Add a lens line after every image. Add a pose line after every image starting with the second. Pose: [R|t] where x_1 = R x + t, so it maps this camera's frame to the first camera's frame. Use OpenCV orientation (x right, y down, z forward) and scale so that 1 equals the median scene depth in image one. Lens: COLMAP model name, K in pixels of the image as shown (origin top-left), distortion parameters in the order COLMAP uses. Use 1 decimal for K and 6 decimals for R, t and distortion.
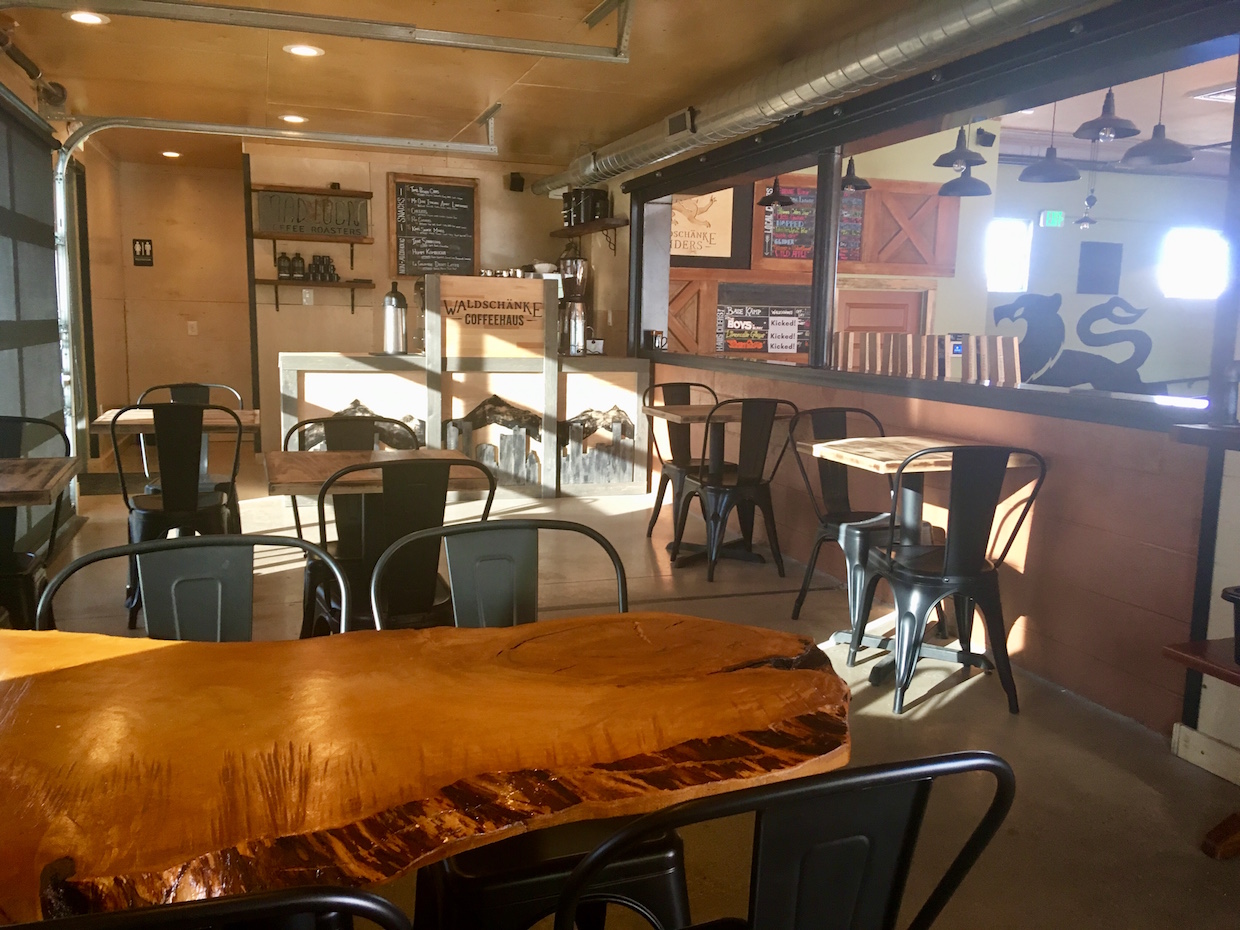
lens RADIAL K [[1045.4, 0, 621.3], [0, 1045.4, 463.4], [0, 0, 1]] dist [0.002817, 0.000995]
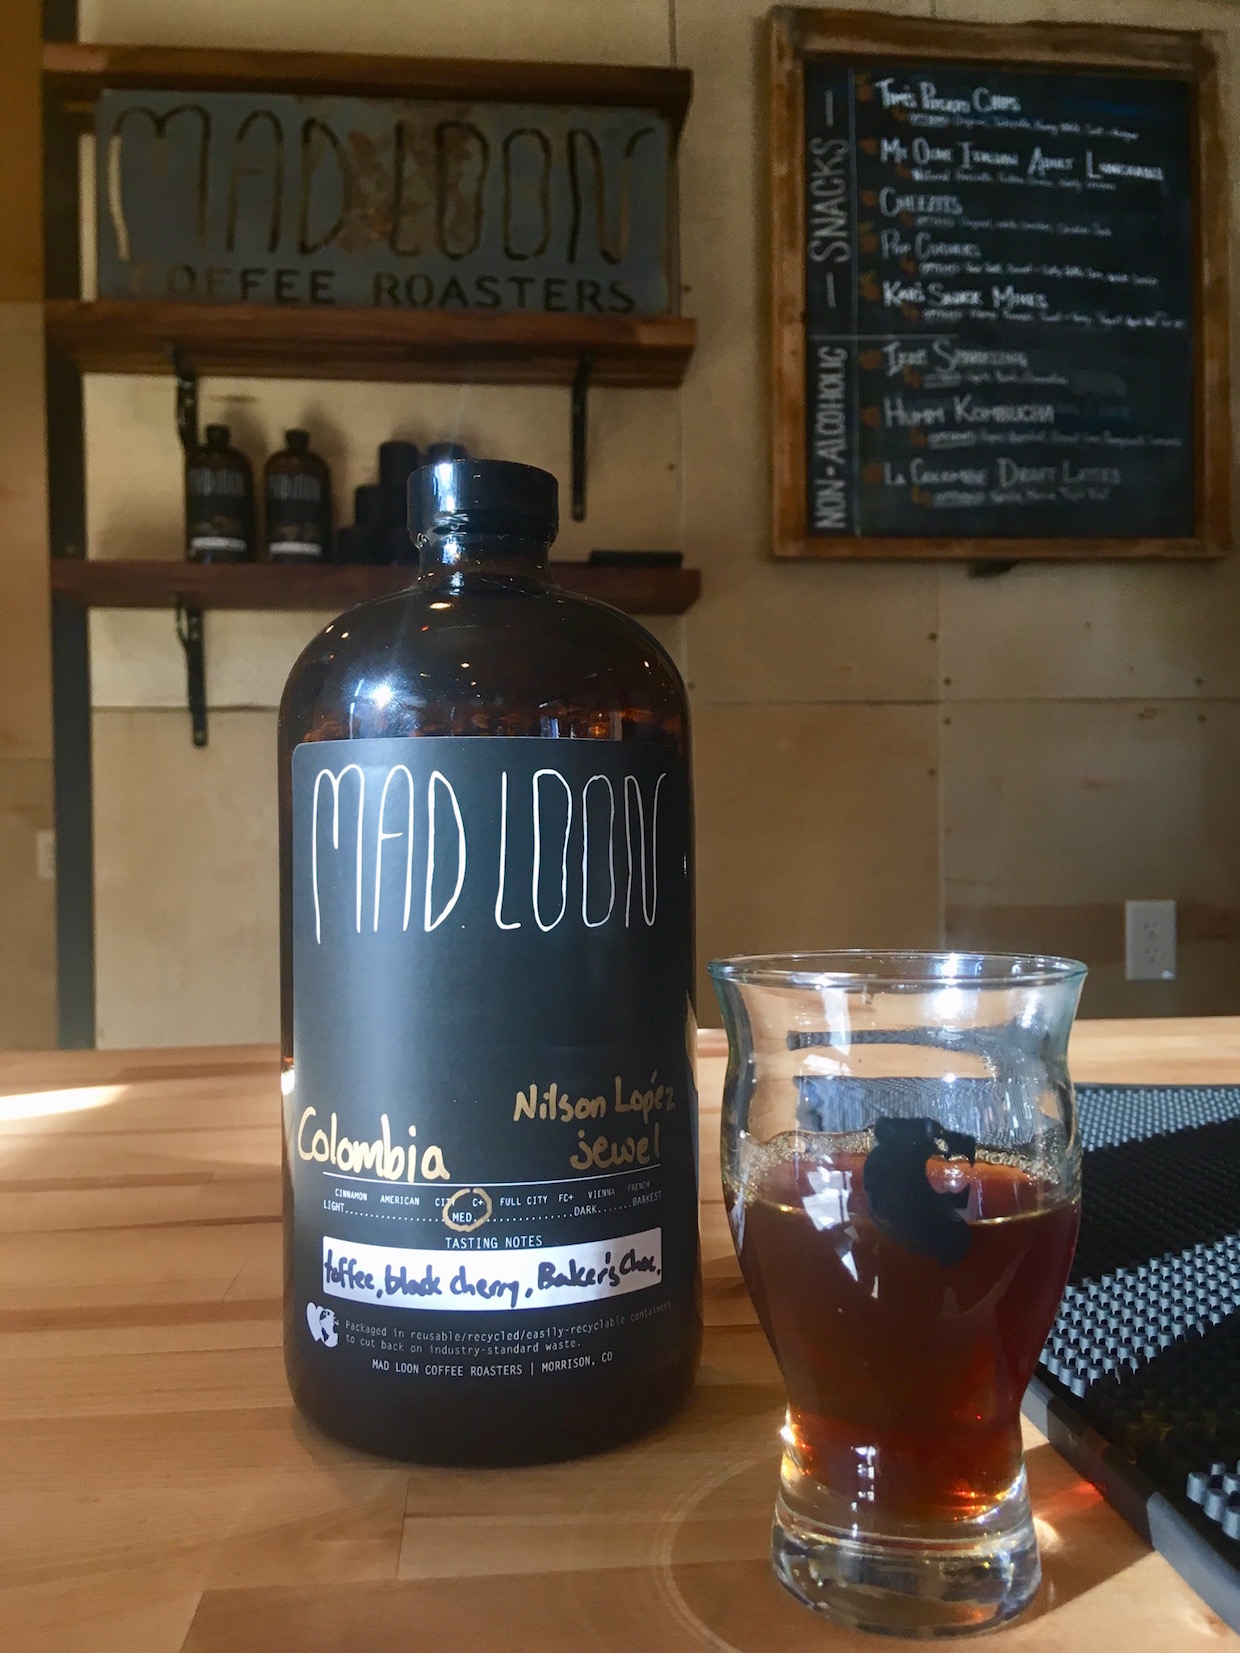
lens RADIAL K [[1393.6, 0, 619.1], [0, 1393.6, 826.3], [0, 0, 1]] dist [0.002817, 0.000995]
pose [[0.989079, -0.029725, -0.144360, -0.214681], [0.009892, 0.990631, -0.136205, -0.093046], [0.147056, 0.133289, 0.980106, 0.756154]]
